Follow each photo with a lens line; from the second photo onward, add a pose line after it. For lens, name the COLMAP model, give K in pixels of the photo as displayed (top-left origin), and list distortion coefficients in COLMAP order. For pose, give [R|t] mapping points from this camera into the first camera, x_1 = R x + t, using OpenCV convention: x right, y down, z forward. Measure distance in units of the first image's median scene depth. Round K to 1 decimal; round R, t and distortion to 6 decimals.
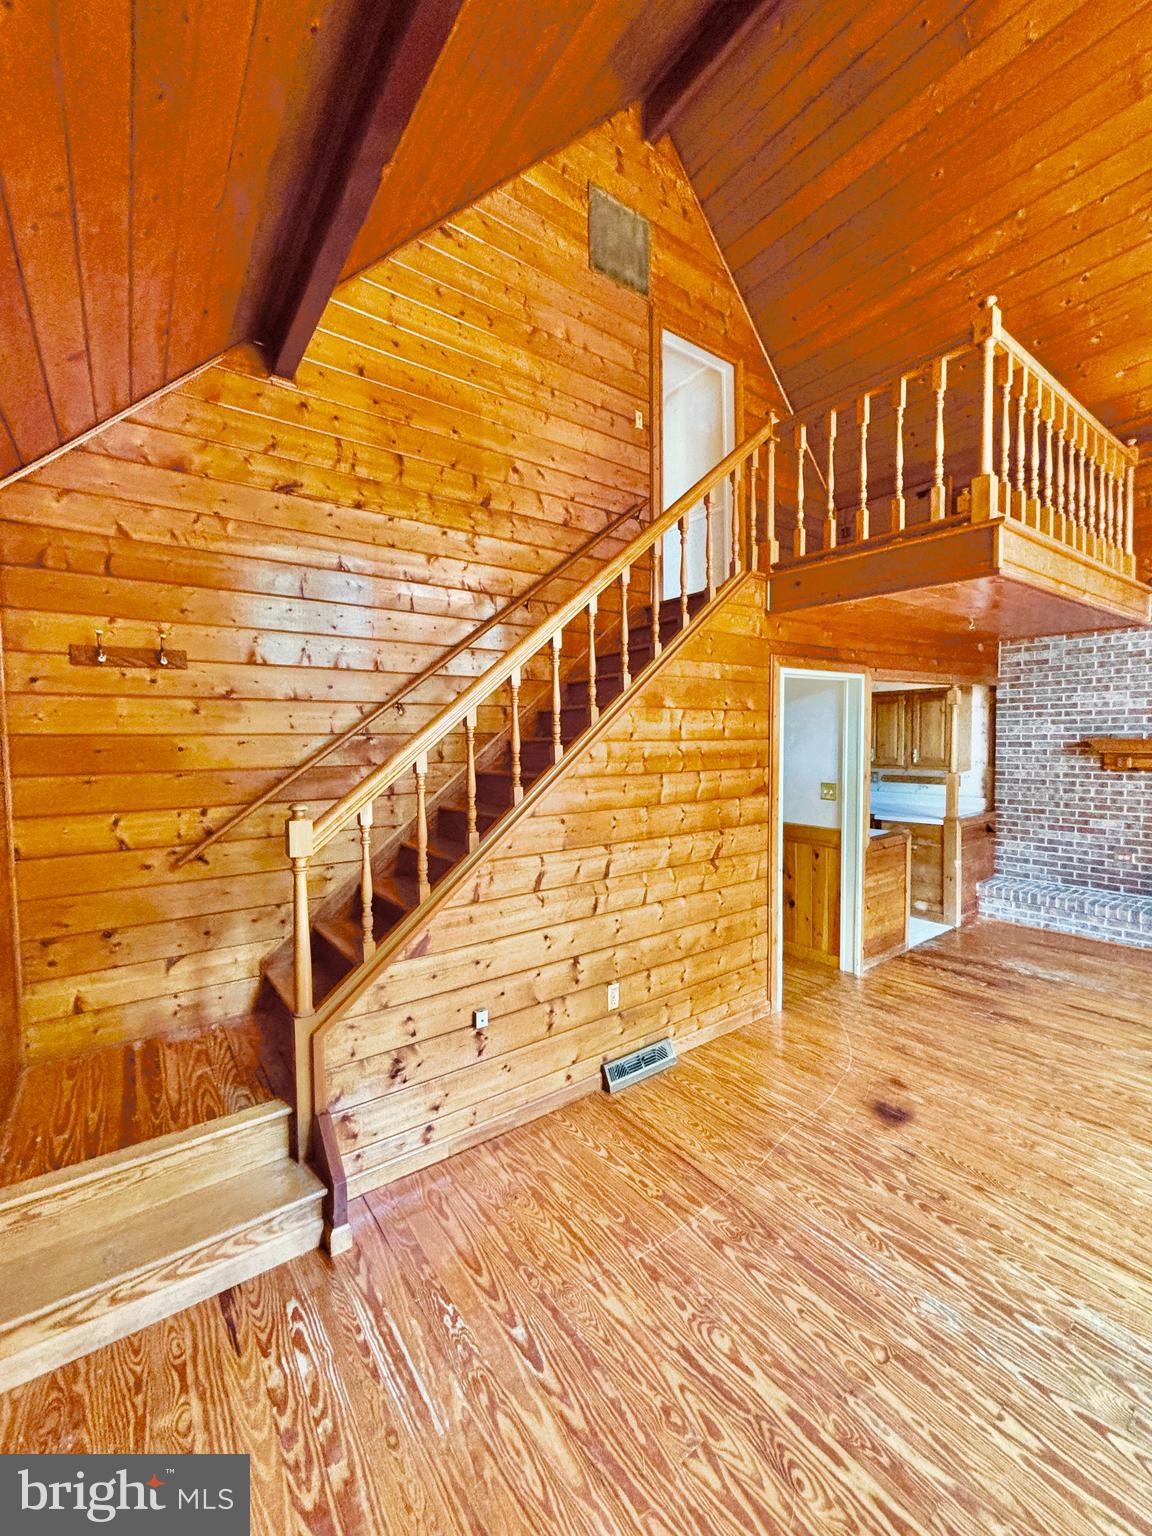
lens RADIAL K [[617.5, 0, 576.0], [0, 617.5, 768.0], [0, 0, 1]] dist [-0.000576, 0.000676]
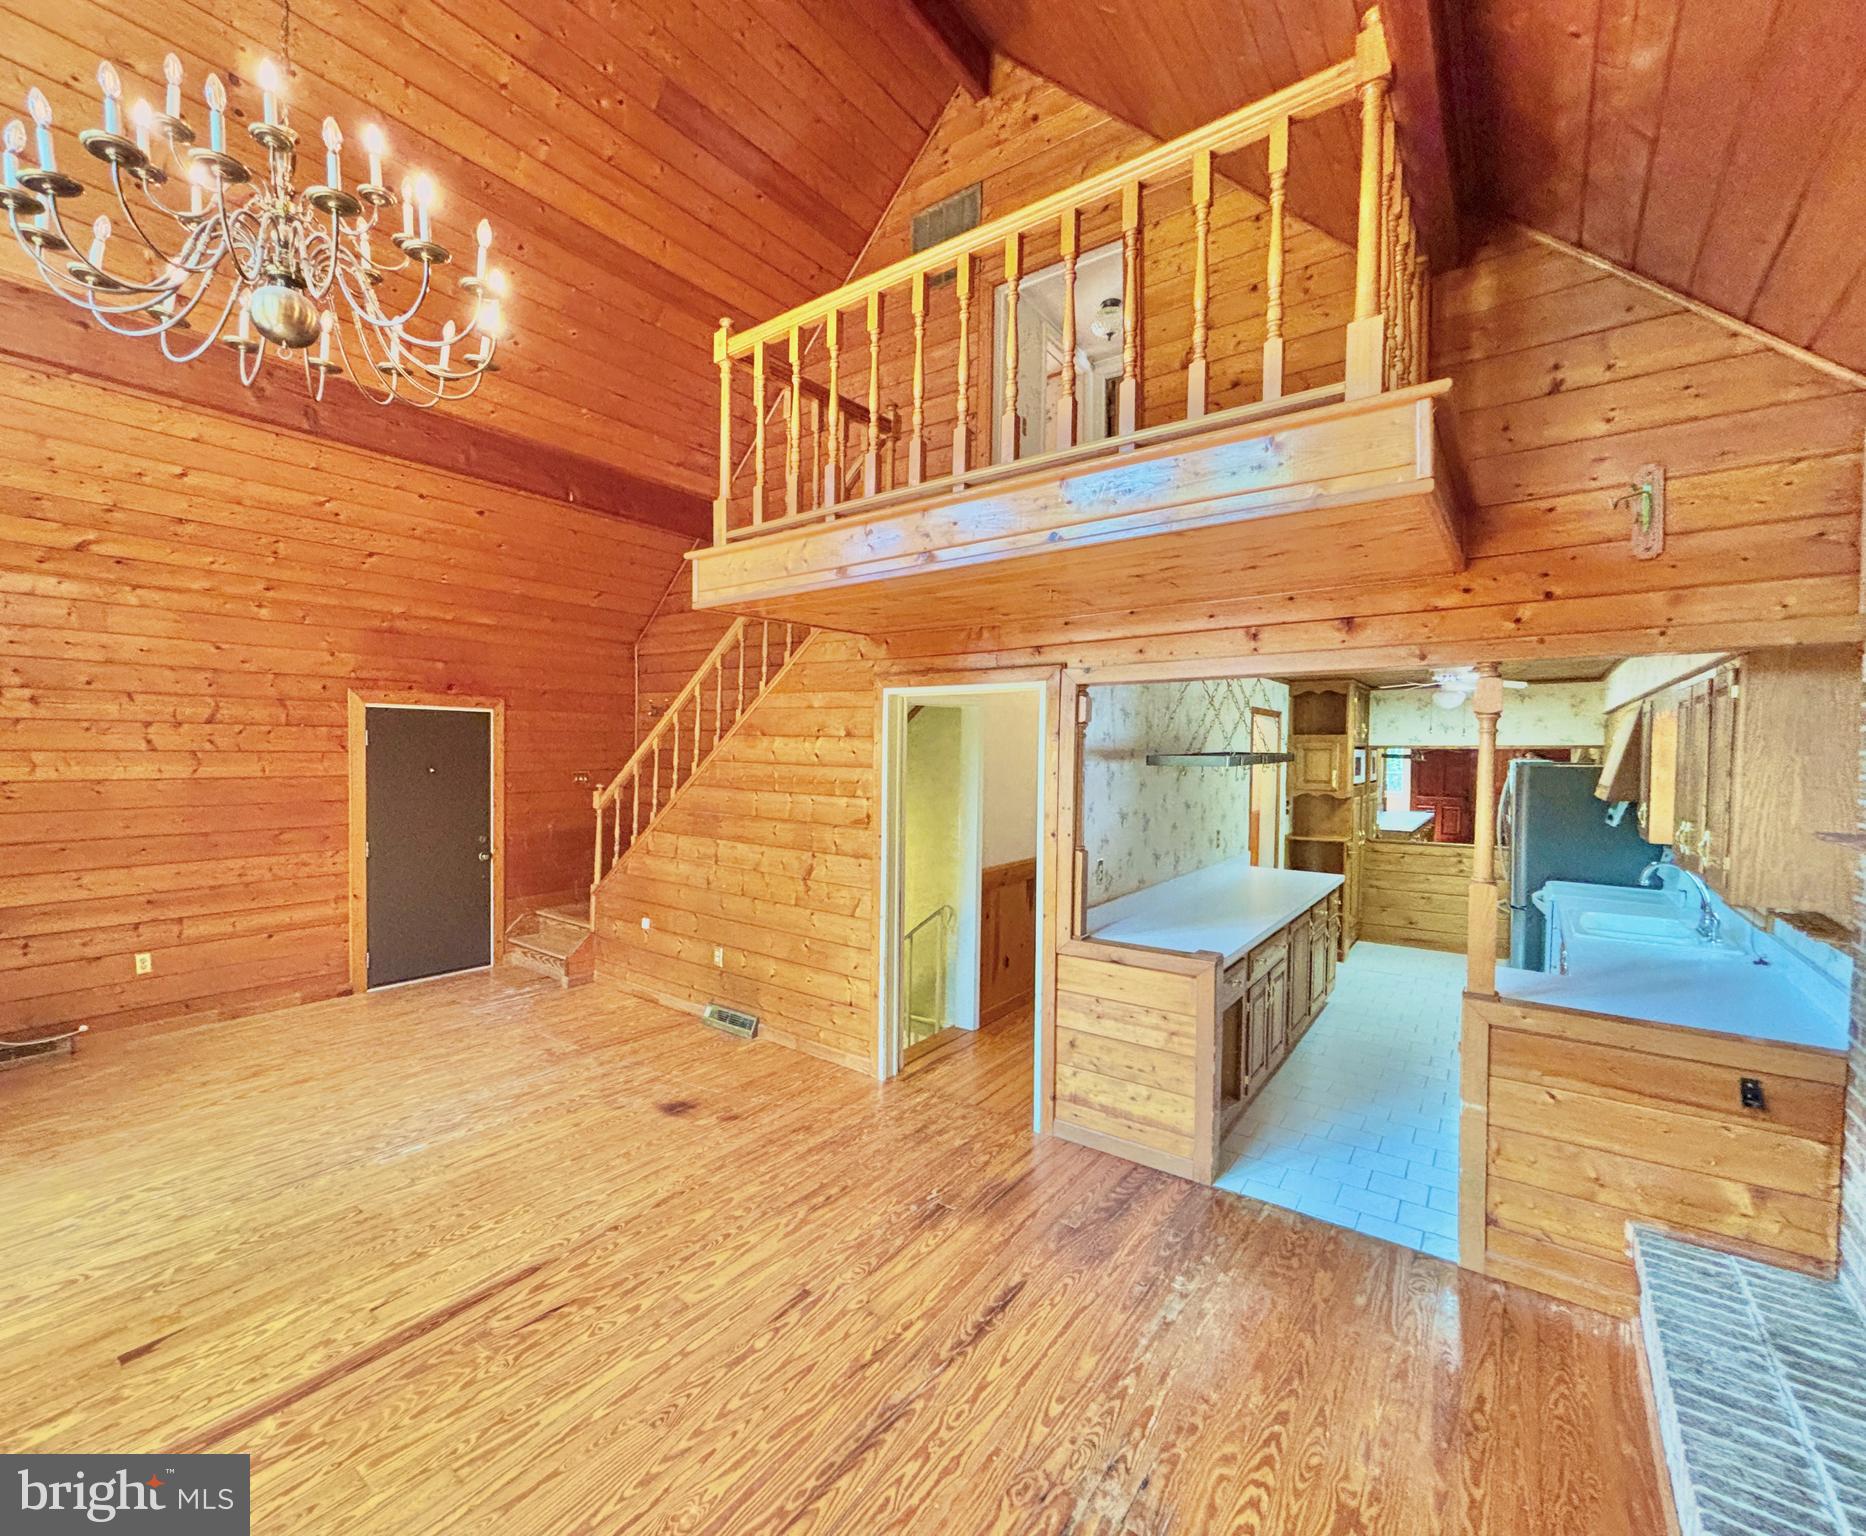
lens RADIAL K [[831.4, 0, 846.7], [0, 831.4, 767.0], [0, 0, 1]] dist [0.000080, 0.000614]
pose [[0.240878, 0.040769, -0.969699, 1.766133], [-0.068852, 0.997318, 0.024827, -0.091166], [0.968110, 0.060785, 0.243039, 0.793953]]
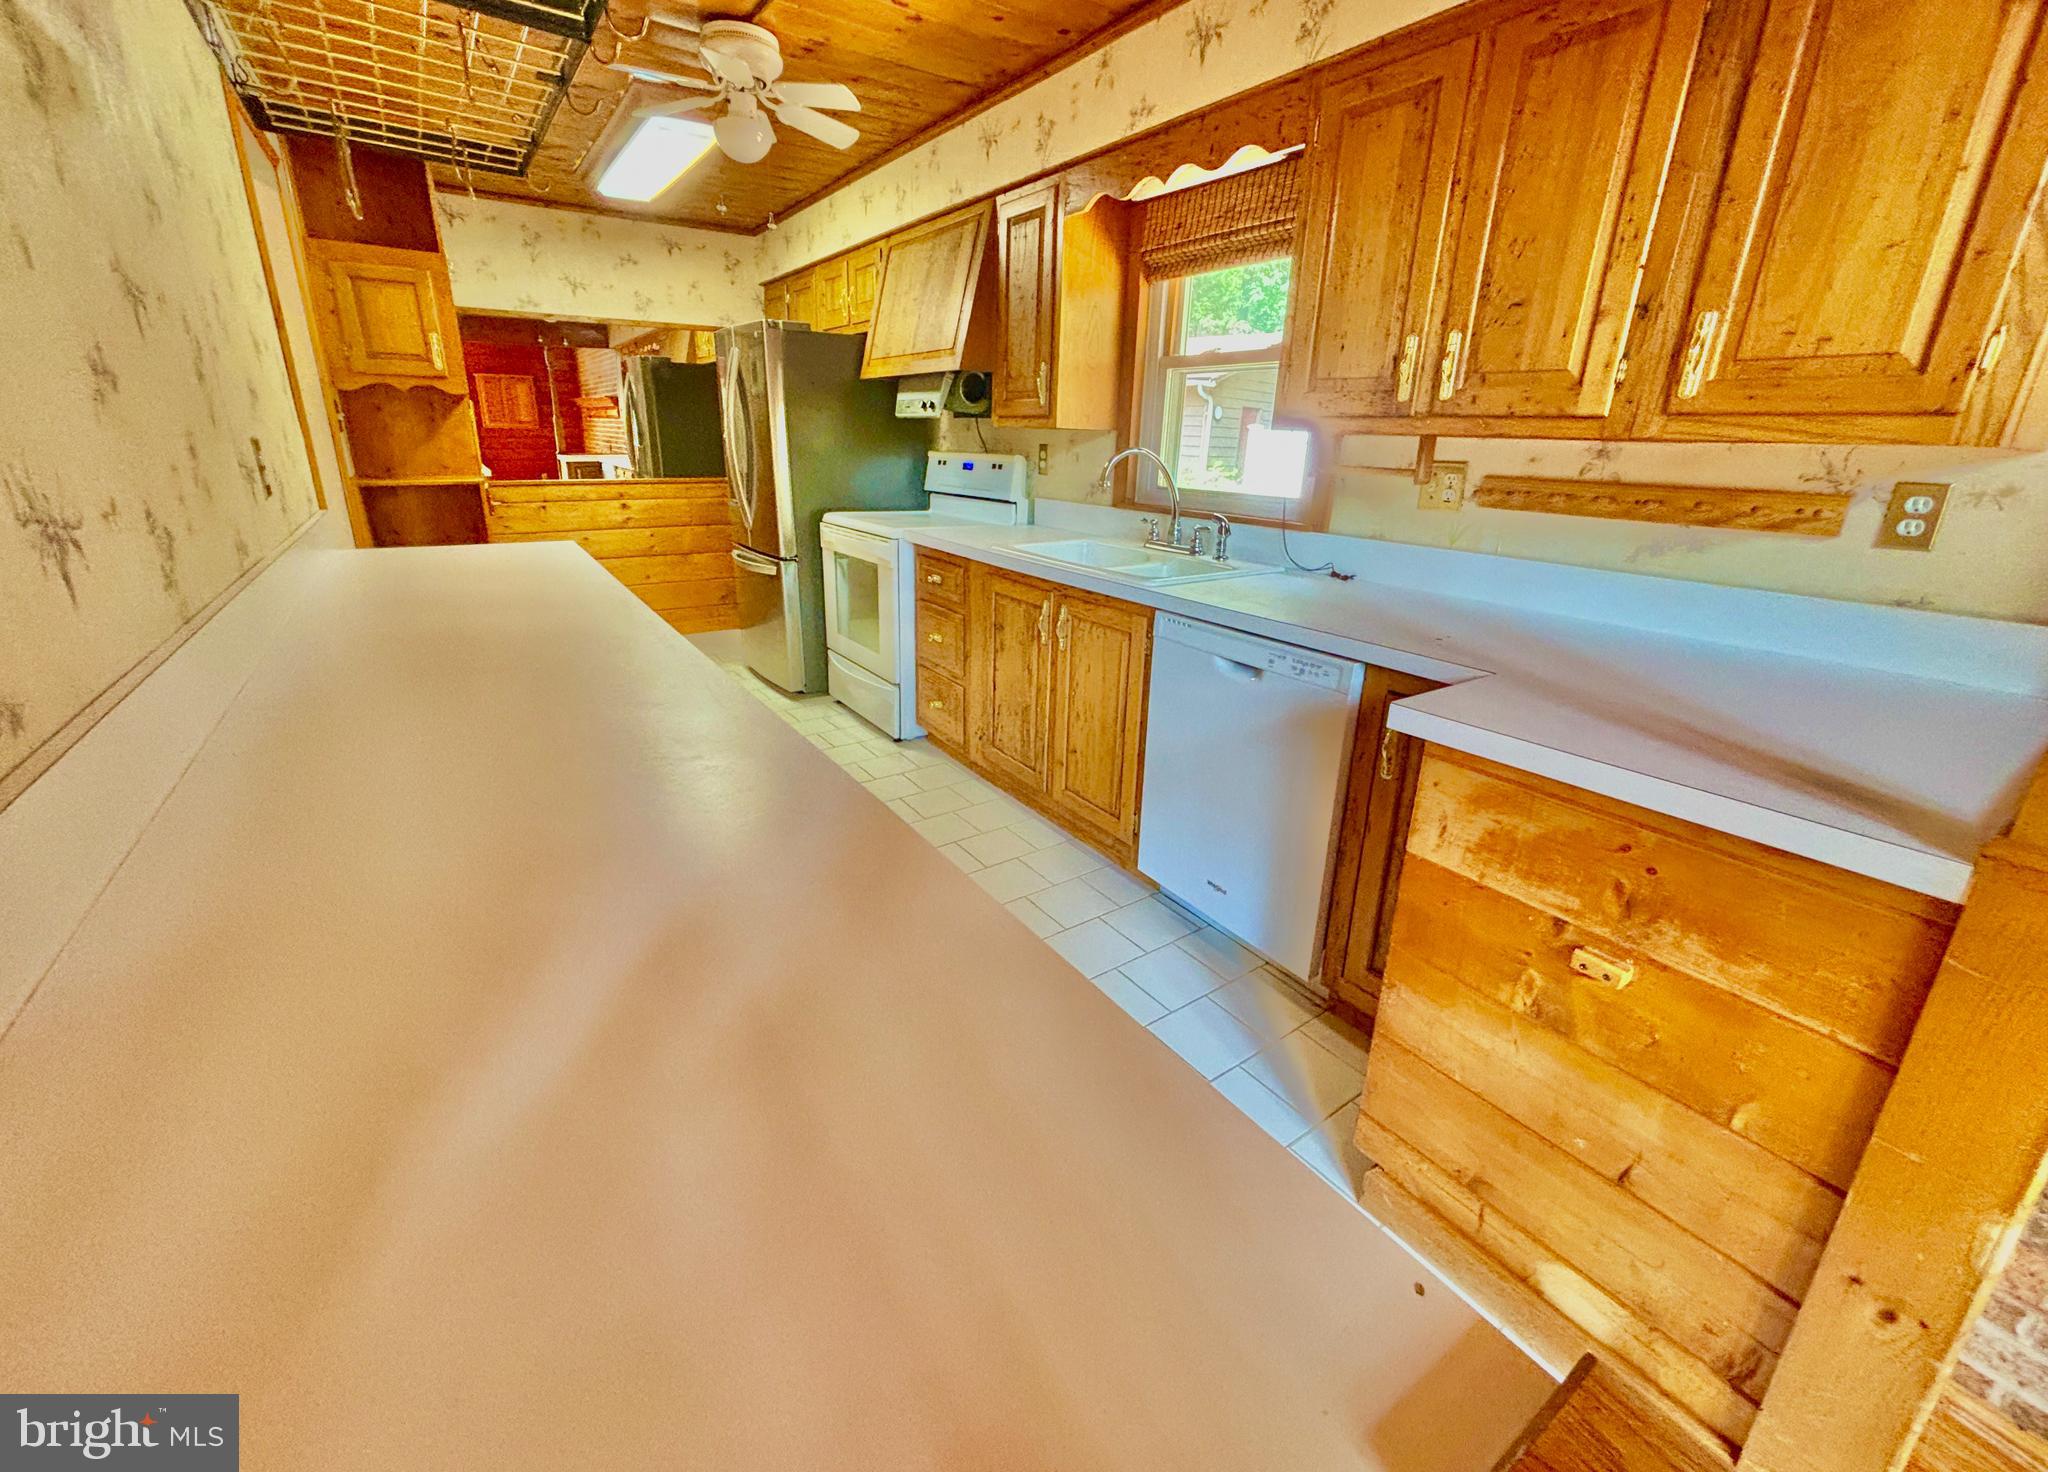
lens RADIAL K [[827.8, 0, 1032.5], [0, 827.8, 698.9], [0, 0, 1]] dist [0.017926, 0.000112]
pose [[0.998991, 0.043408, -0.011527, 0.722424], [-0.039126, 0.967148, 0.251186, 0.040942], [0.022052, -0.250481, 0.967870, 1.450889]]
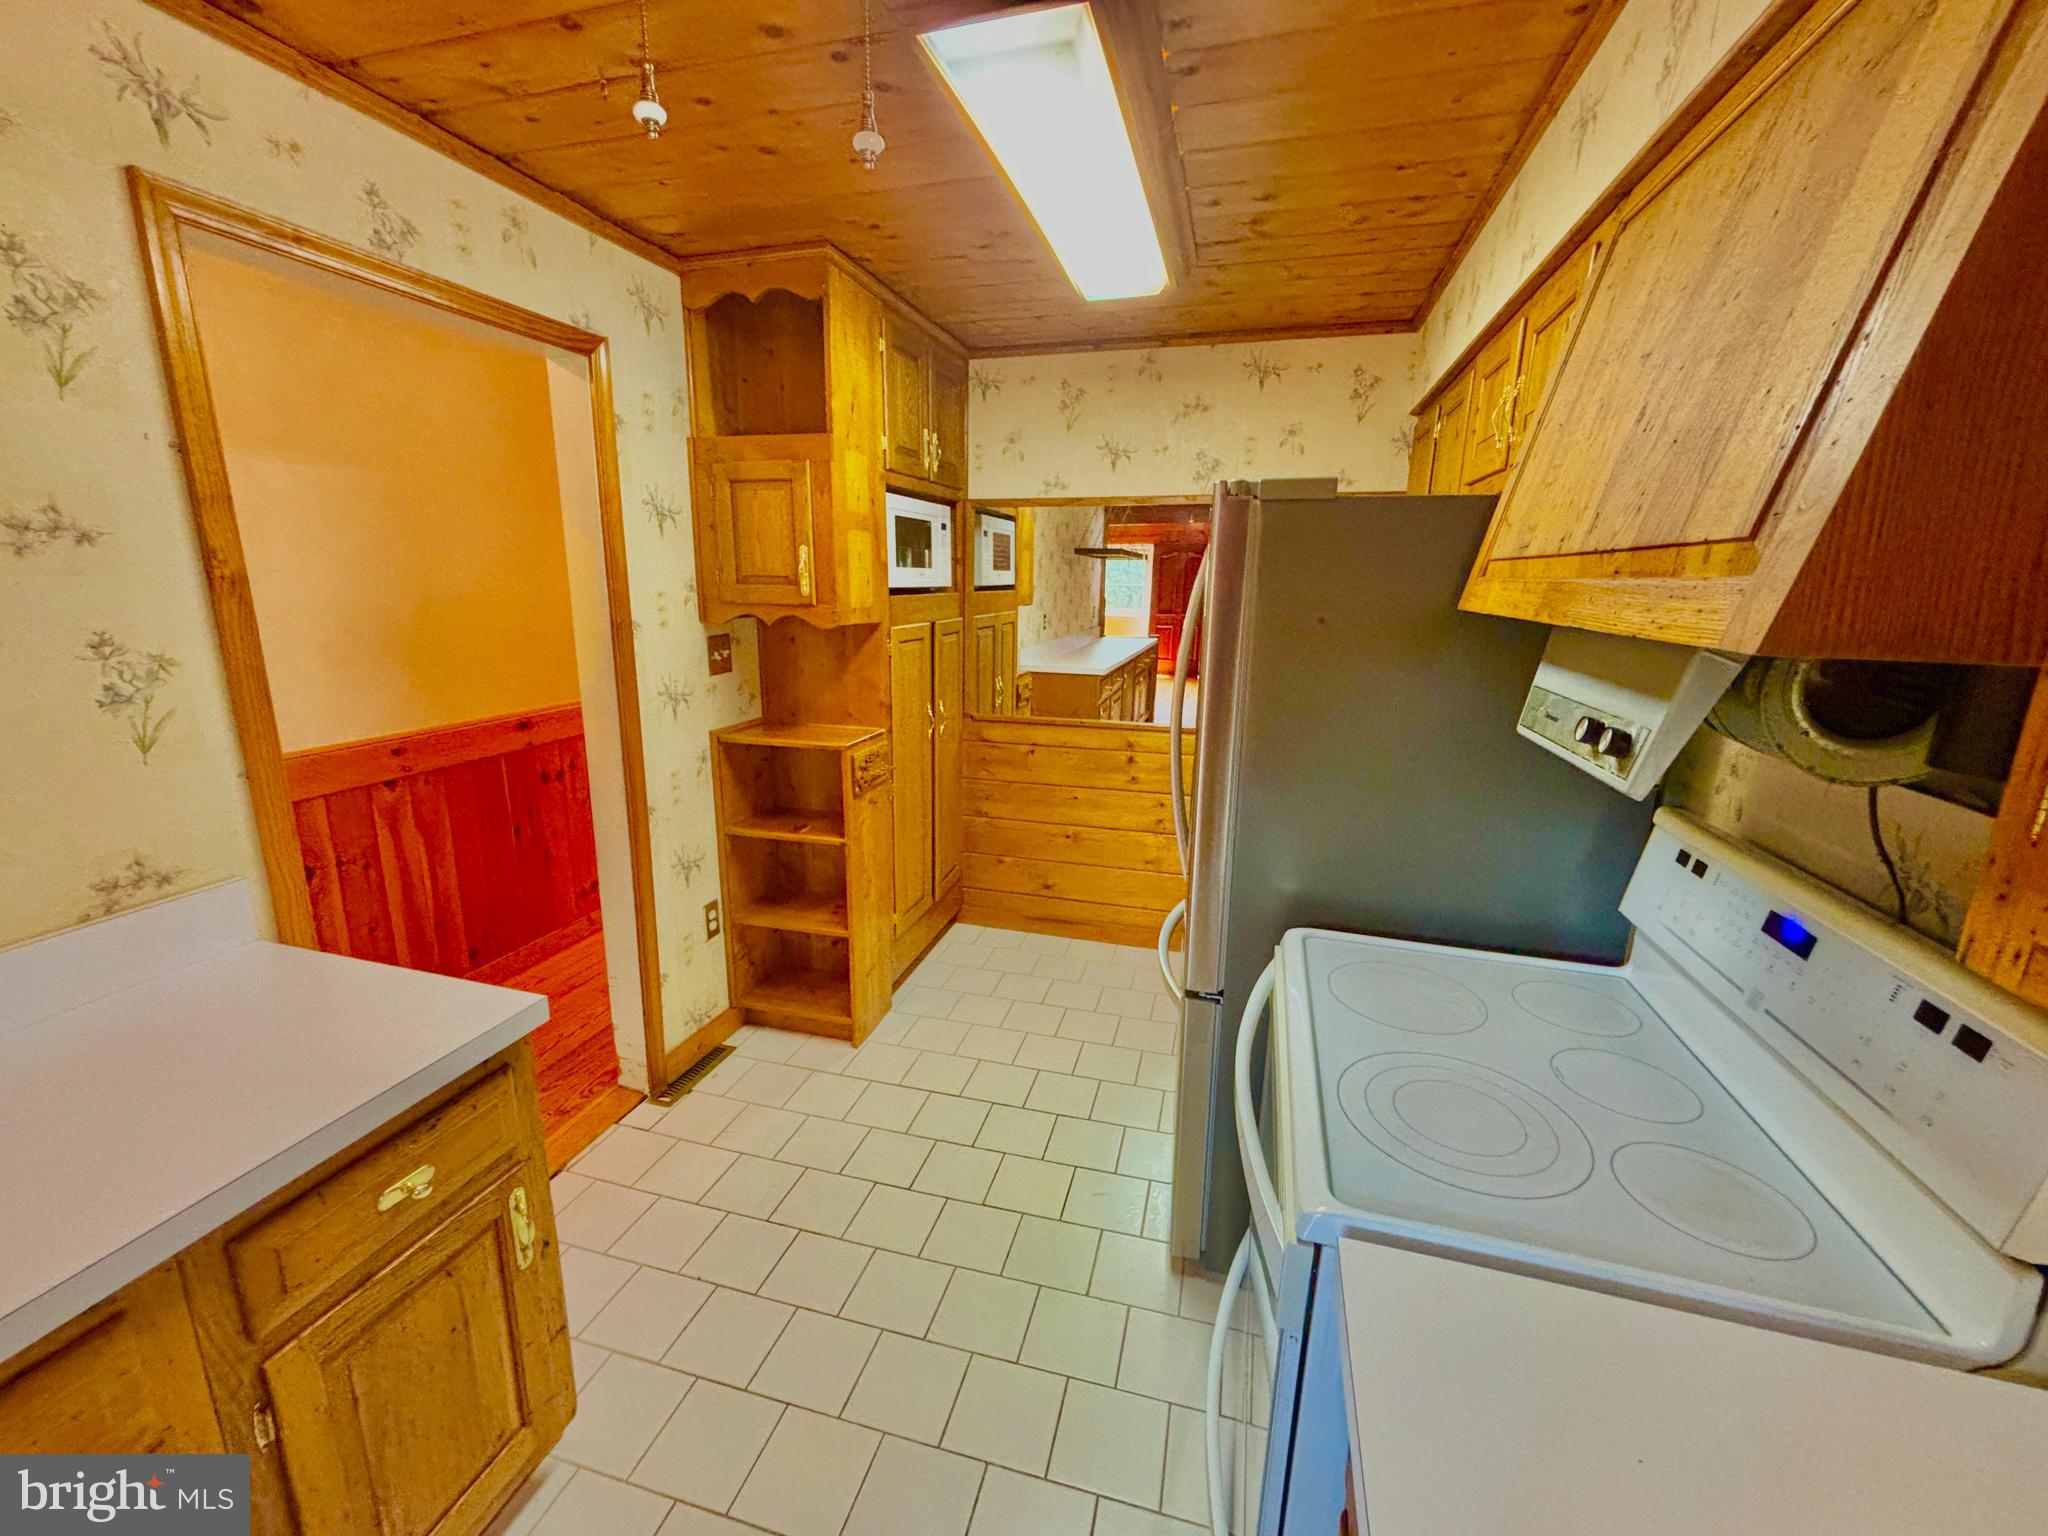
lens RADIAL K [[823.4, 0, 1037.8], [0, 823.4, 755.8], [0, 0, 1]] dist [-0.000576, 0.000676]
pose [[0.619405, 0.200058, -0.759154, 0.645059], [-0.074046, 0.977563, 0.197200, -0.093029], [0.781572, -0.065934, 0.620321, 2.307752]]
